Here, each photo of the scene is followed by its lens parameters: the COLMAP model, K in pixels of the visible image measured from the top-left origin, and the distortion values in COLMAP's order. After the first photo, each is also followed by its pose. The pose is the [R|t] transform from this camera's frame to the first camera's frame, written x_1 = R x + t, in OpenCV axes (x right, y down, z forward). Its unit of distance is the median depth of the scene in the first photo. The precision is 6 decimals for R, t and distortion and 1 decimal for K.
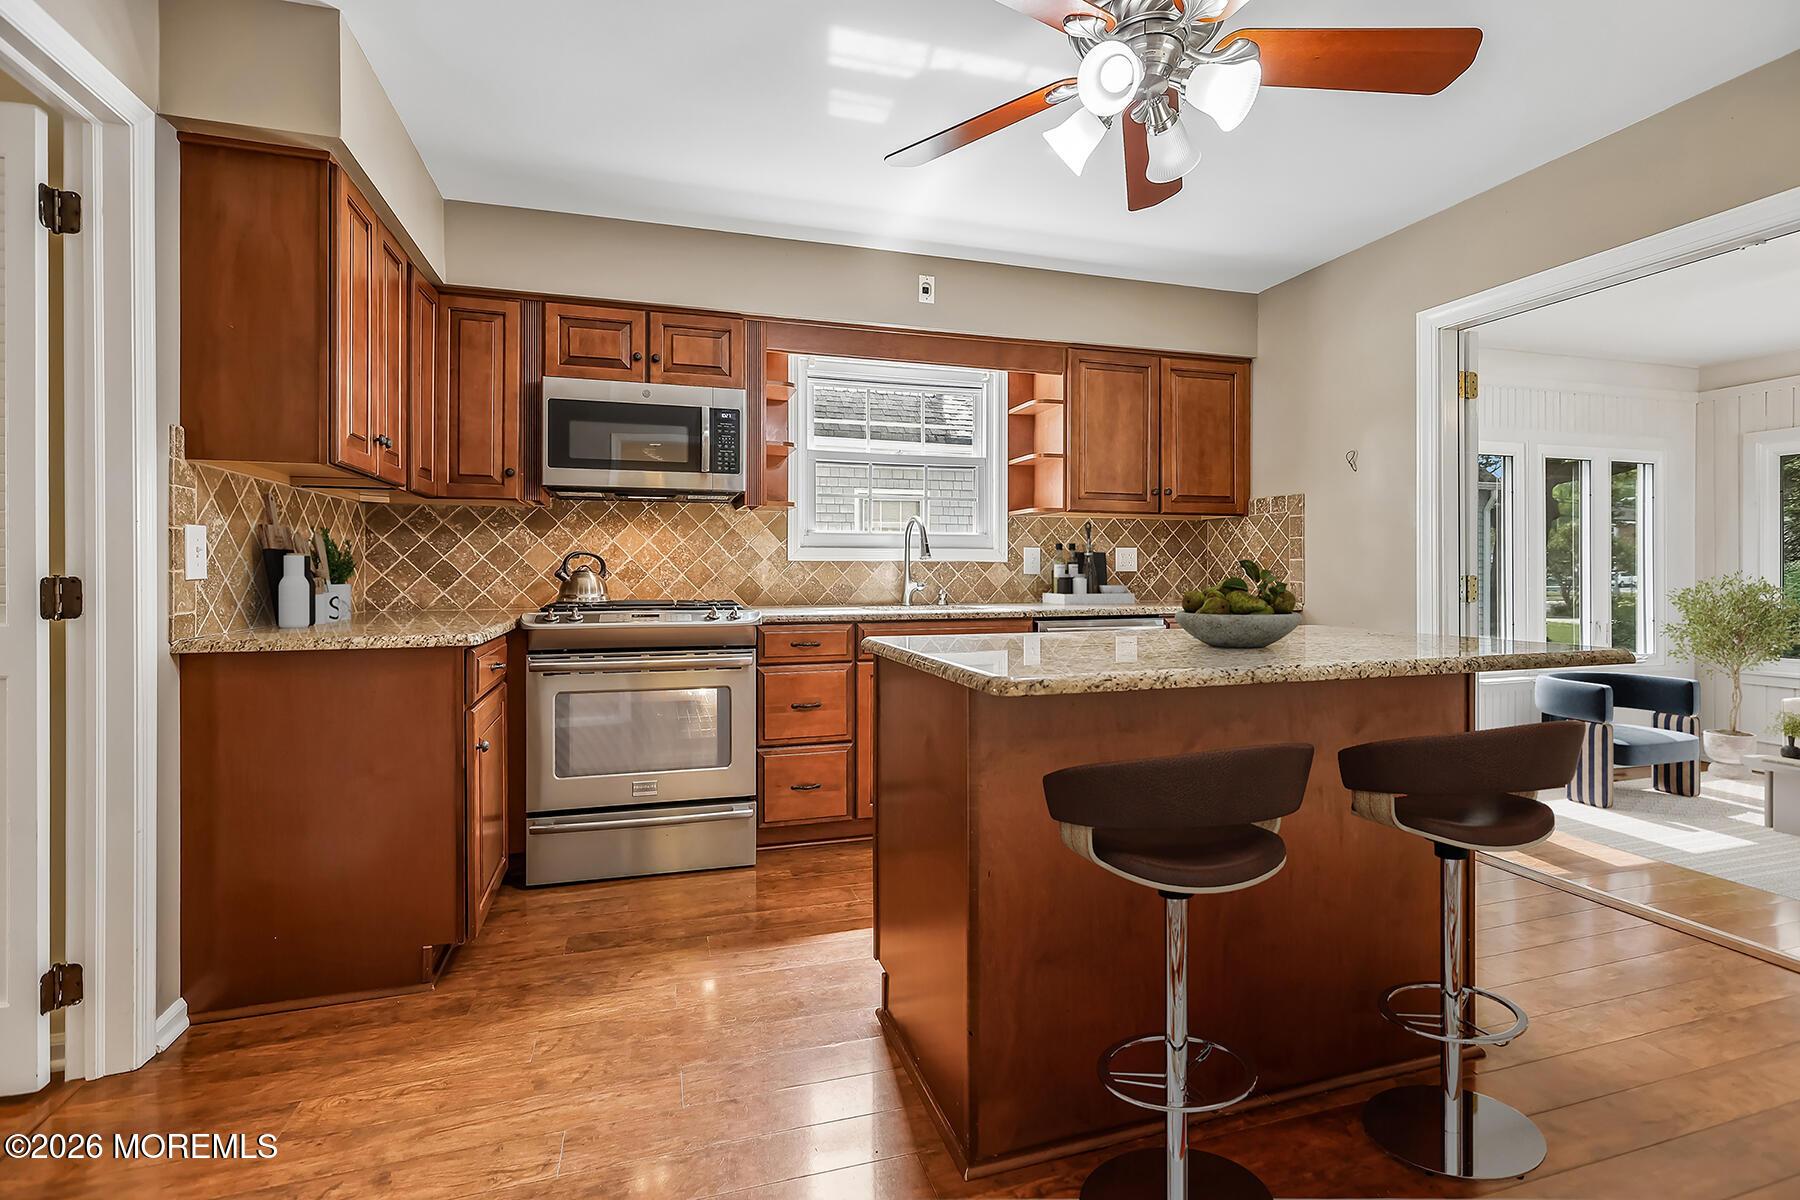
lens RADIAL K [[800.1, 0, 897.7], [0, 800.1, 565.1], [0, 0, 1]] dist [-0.001270, 0.000016]
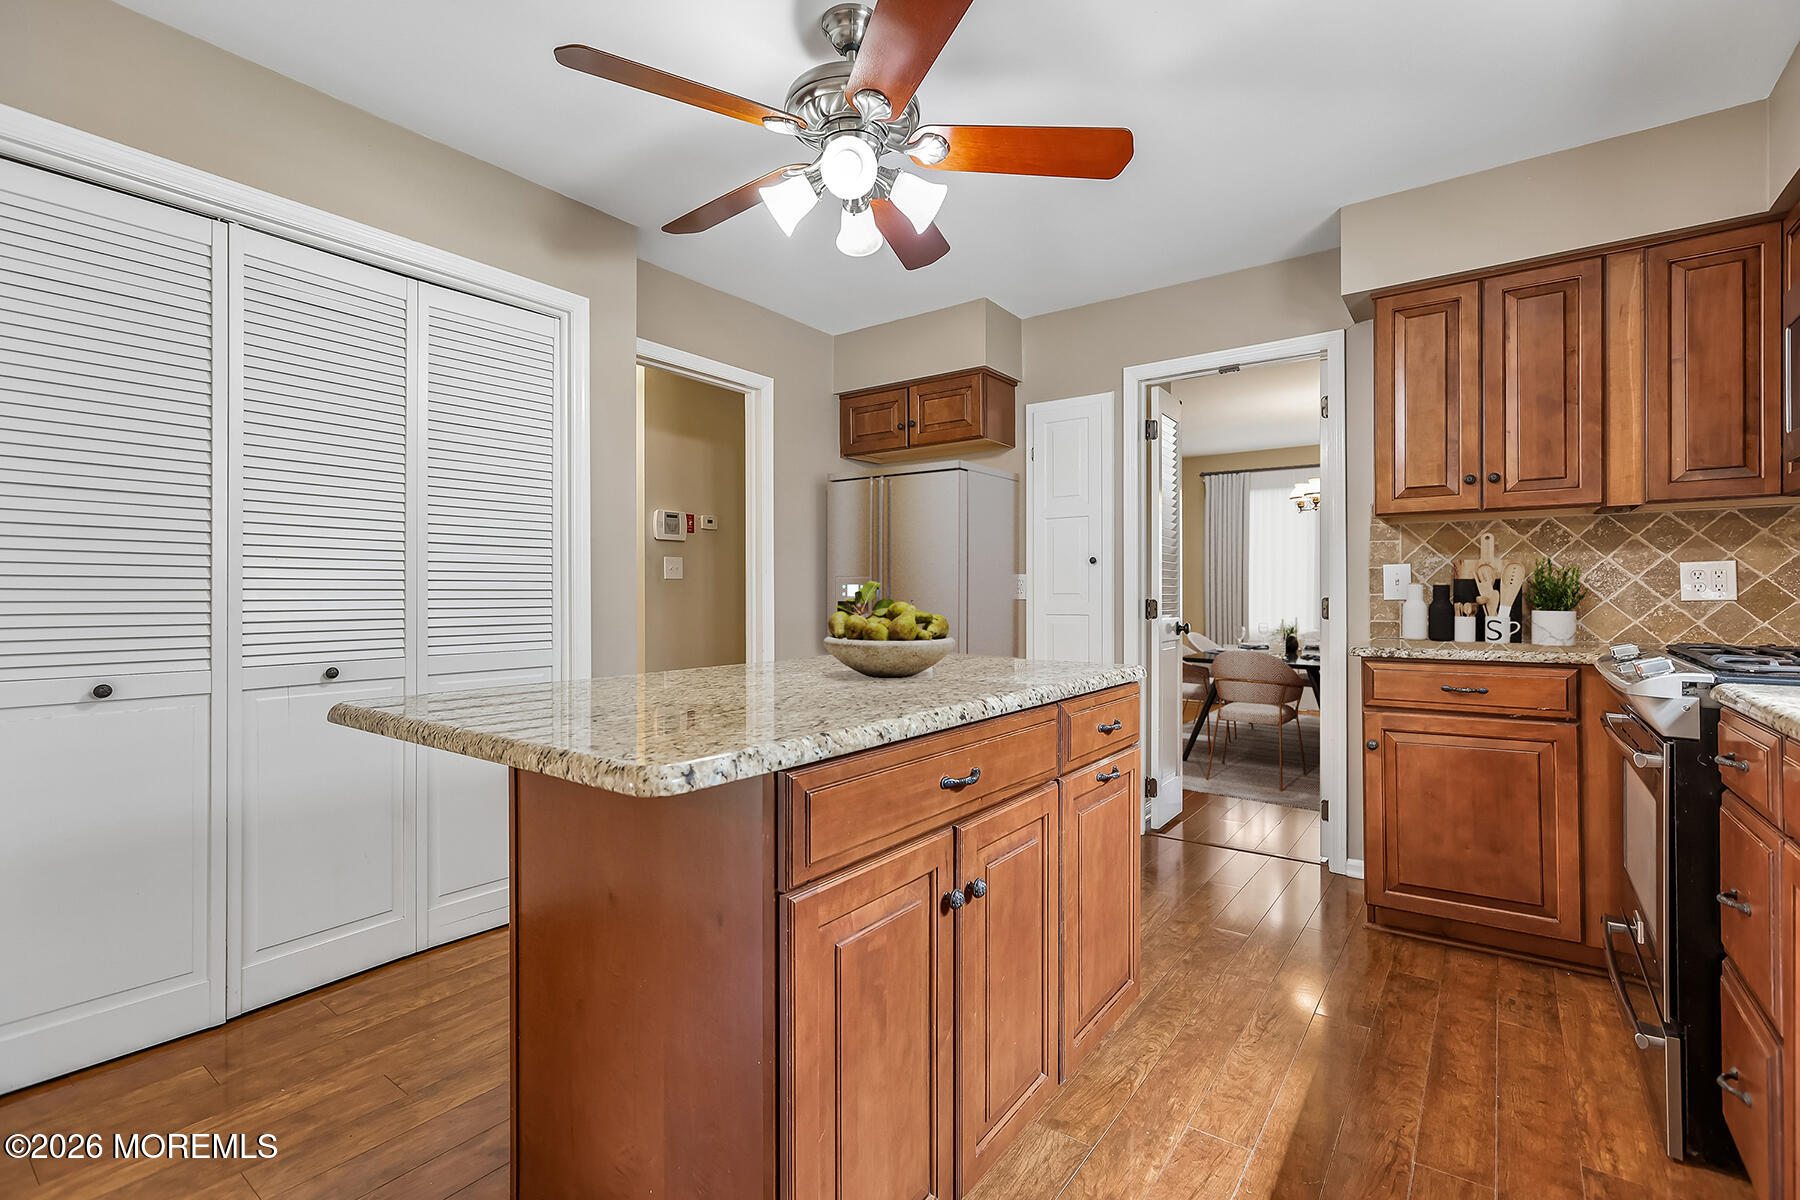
lens RADIAL K [[806.8, 0, 902.1], [0, 806.8, 592.6], [0, 0, 1]] dist [0.000276, 0.000240]
pose [[-0.800364, 0.002399, -0.599510, 0.432015], [0.008445, 0.999938, -0.007273, 0.003868], [0.599455, -0.010884, -0.800334, 0.899664]]
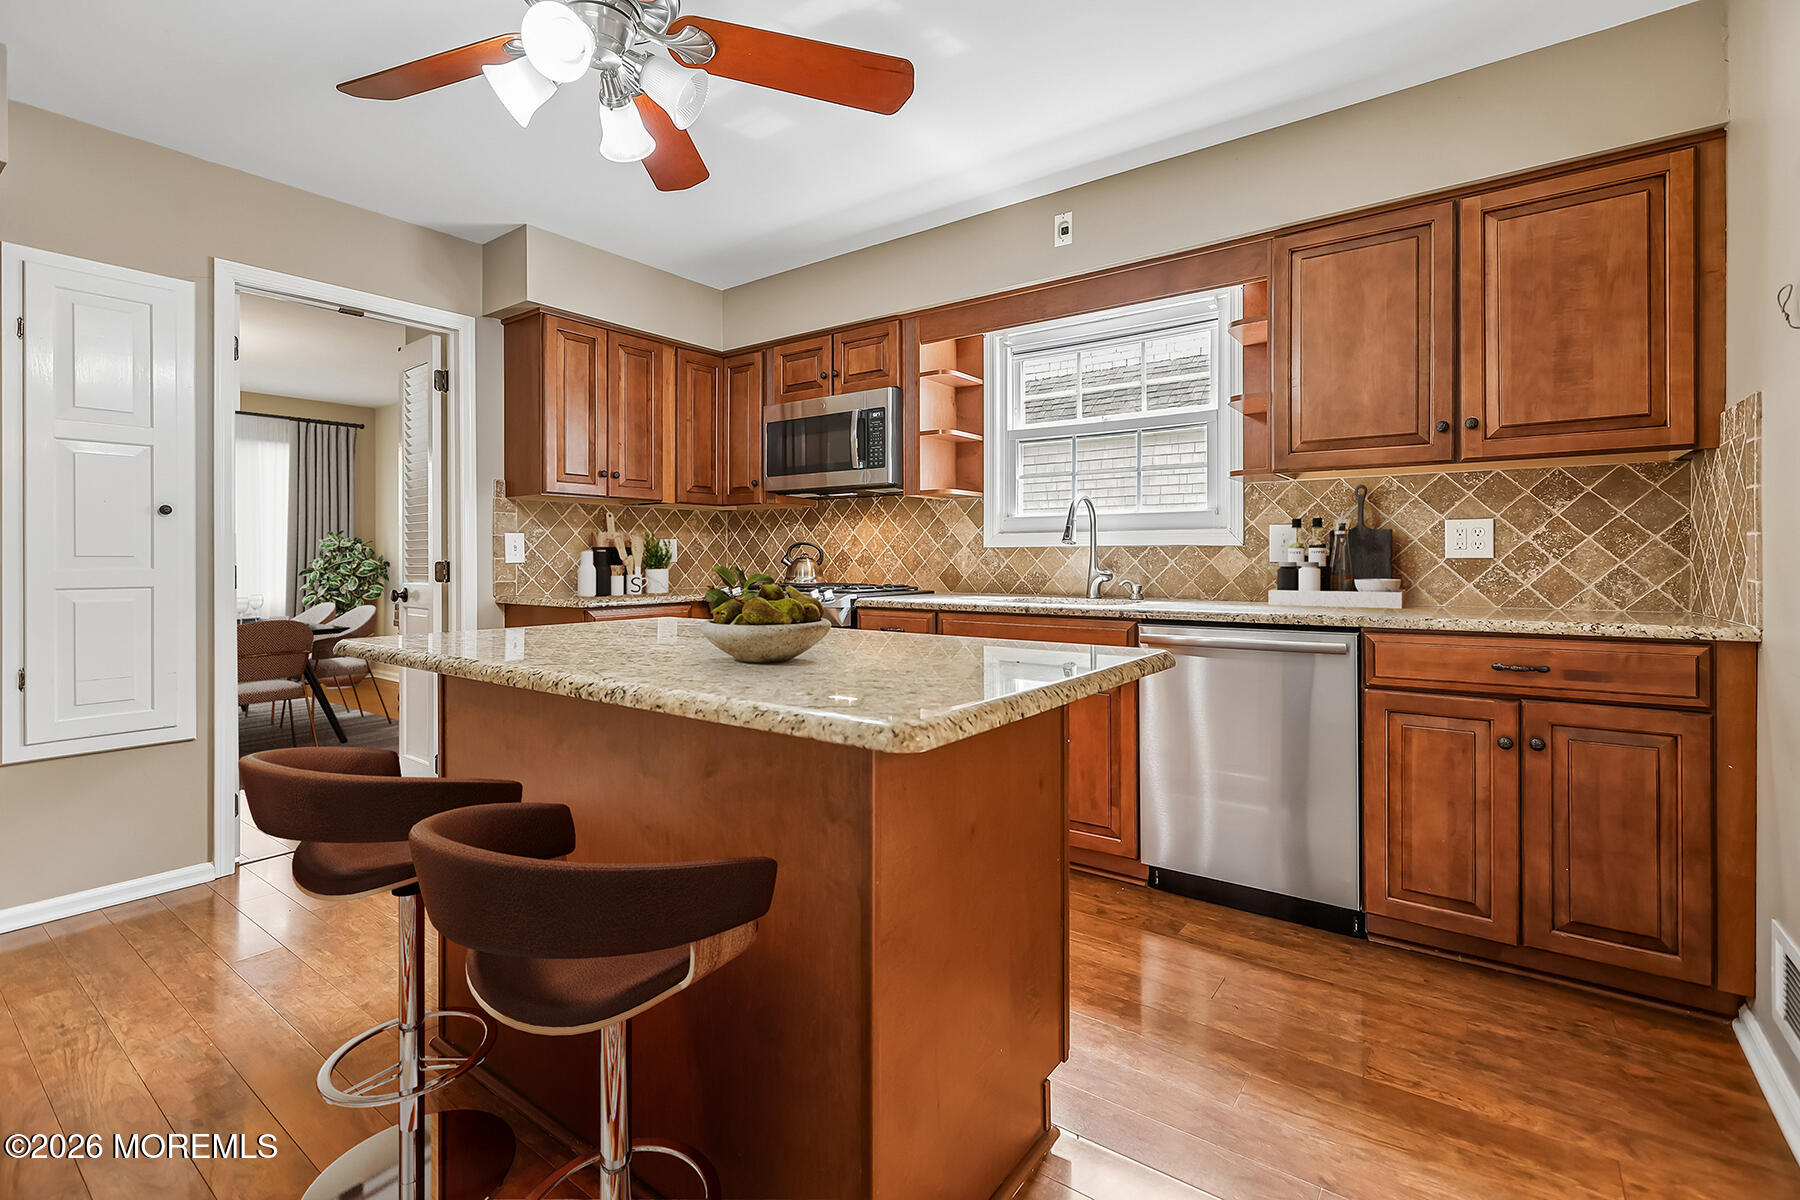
lens RADIAL K [[813.3, 0, 896.3], [0, 813.3, 550.6], [0, 0, 1]] dist [-0.000340, 0.000736]
pose [[0.597572, -0.007495, -0.801780, 0.598827], [0.007418, 0.999965, -0.003818, 0.001424], [0.801781, -0.003666, 0.597607, 0.320483]]
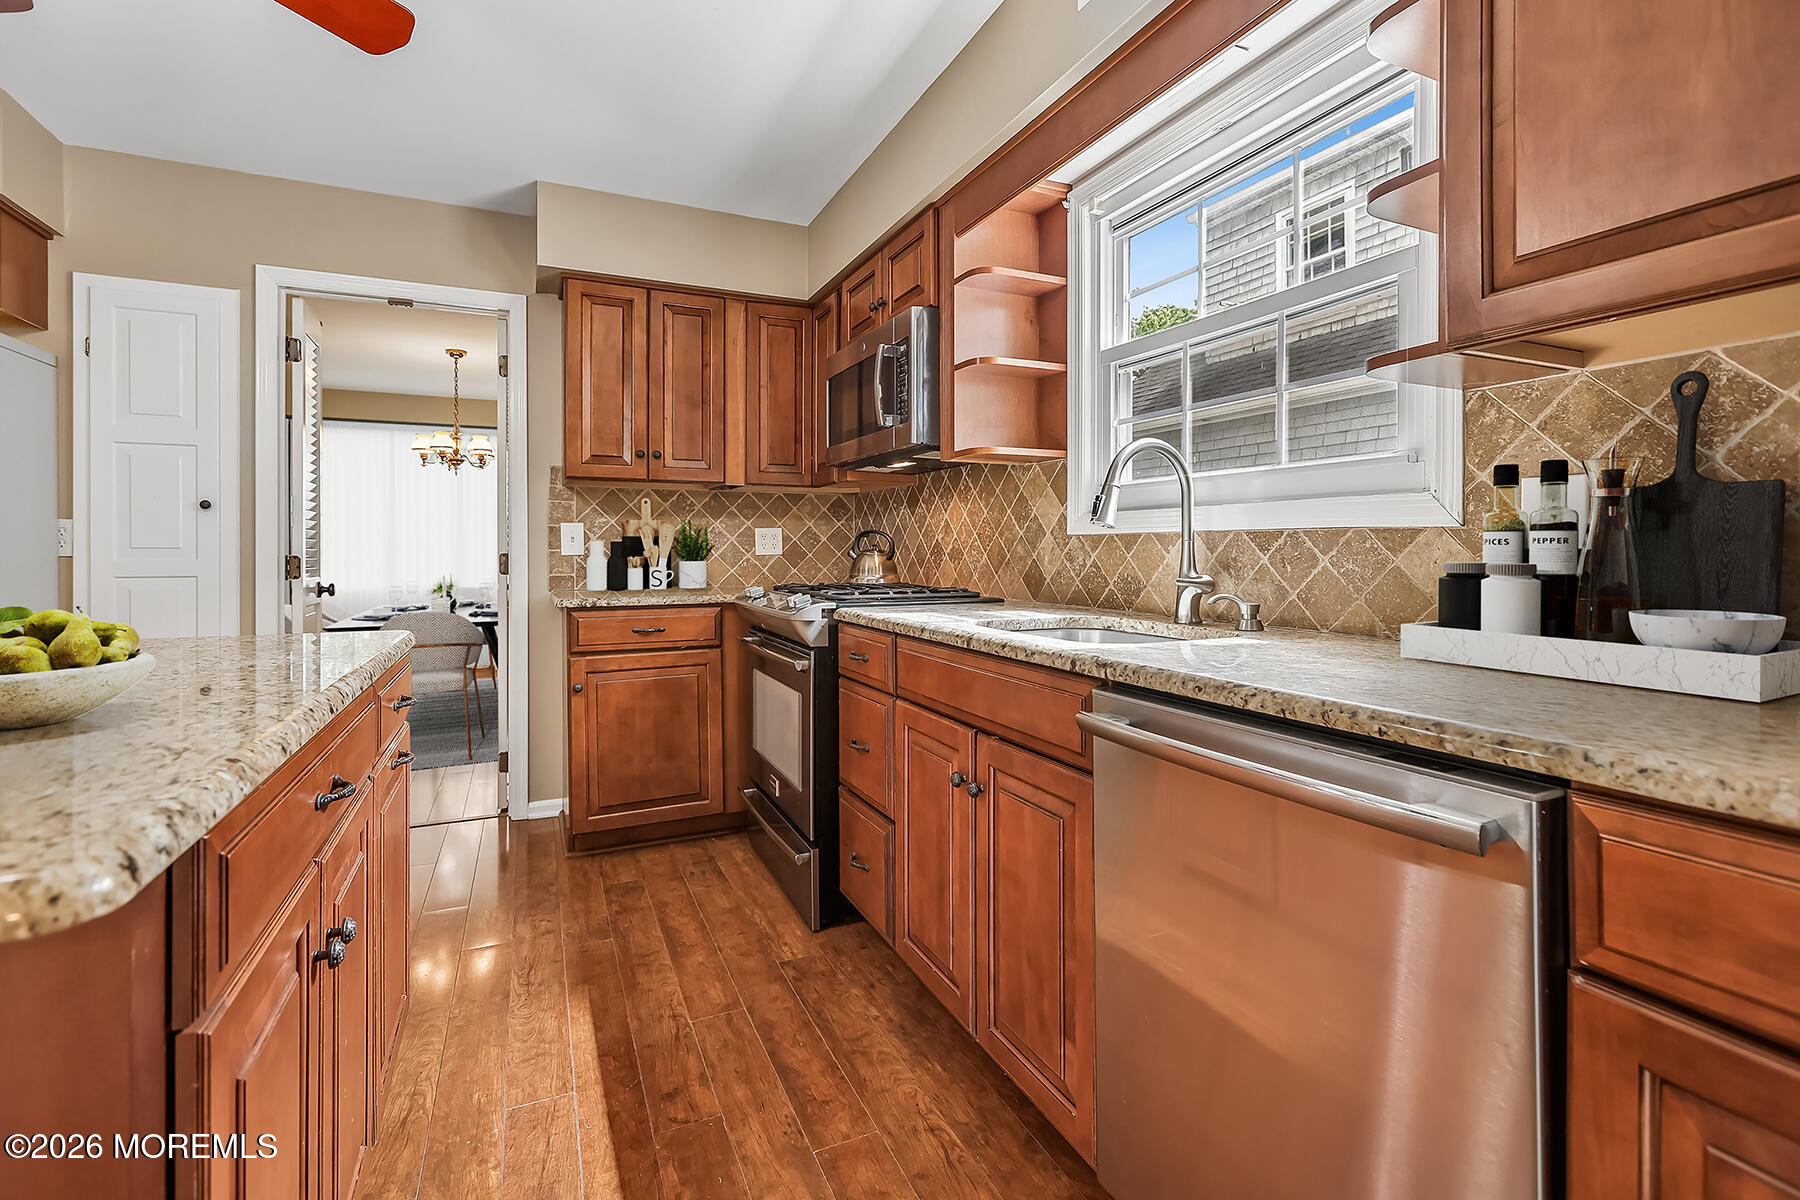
lens RADIAL K [[813.3, 0, 896.3], [0, 813.3, 550.6], [0, 0, 1]] dist [-0.000340, 0.000736]
pose [[0.132739, 0.002711, -0.991147, 0.488888], [0.007554, 0.999964, 0.003747, 0.003596], [0.991122, -0.007984, 0.132714, 0.781689]]
